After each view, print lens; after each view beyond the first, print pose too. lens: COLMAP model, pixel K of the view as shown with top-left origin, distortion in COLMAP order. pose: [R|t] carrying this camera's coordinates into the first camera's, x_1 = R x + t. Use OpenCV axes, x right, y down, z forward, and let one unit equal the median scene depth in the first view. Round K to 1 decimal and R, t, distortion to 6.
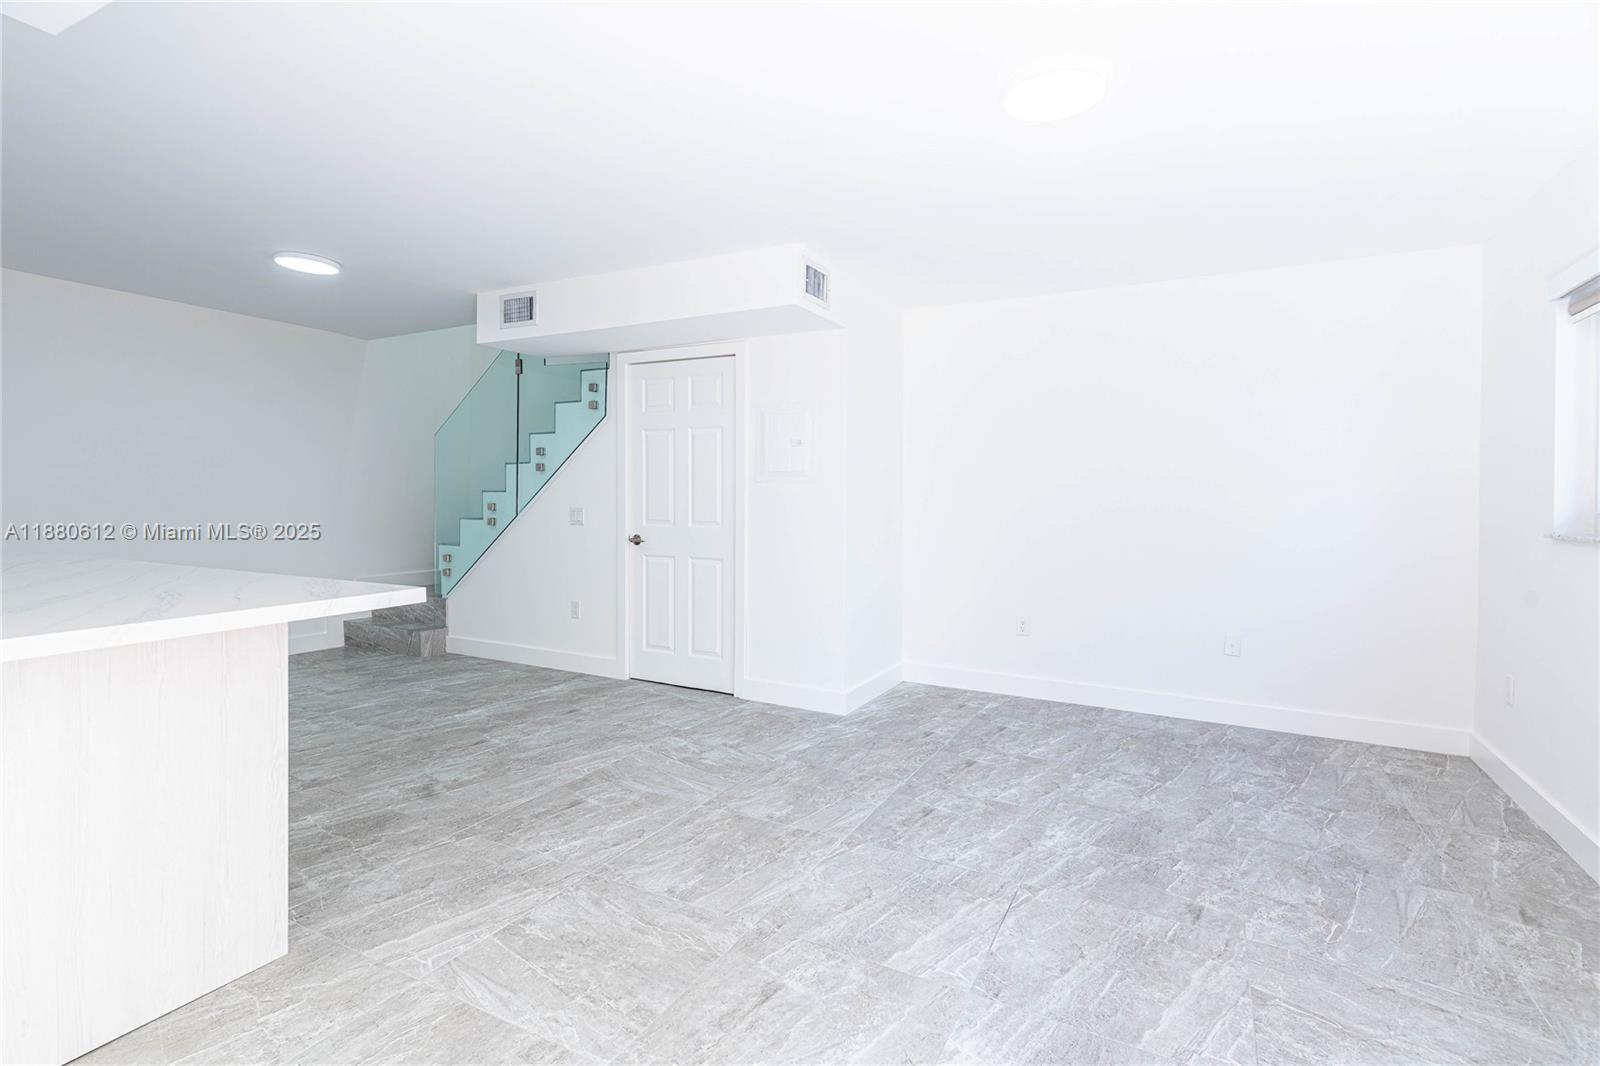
lens RADIAL K [[770.4, 0, 782.4], [0, 770.4, 512.6], [0, 0, 1]] dist [0.011329, 0.001534]
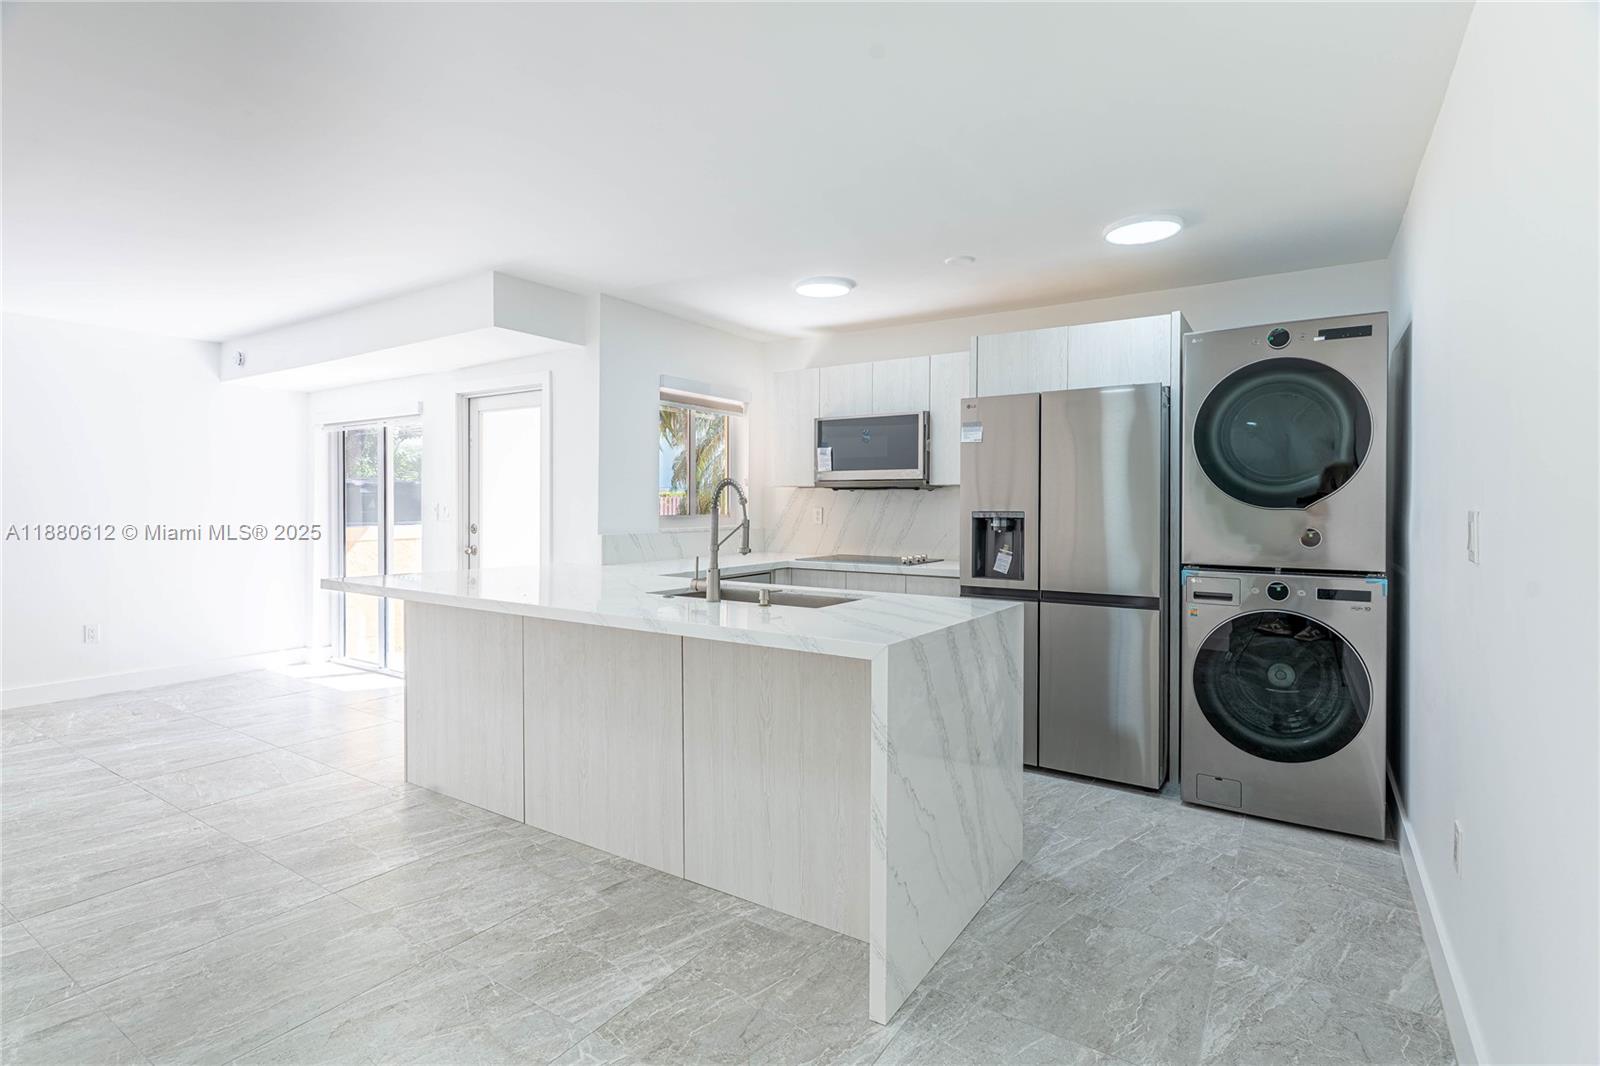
lens RADIAL K [[770.4, 0, 777.2], [0, 770.4, 513.1], [0, 0, 1]] dist [0.011329, 0.001534]
pose [[-0.994412, -0.011262, 0.104969, -0.944797], [-0.007661, 0.999370, 0.034648, -0.059510], [-0.105293, 0.033650, -0.993872, 1.503351]]
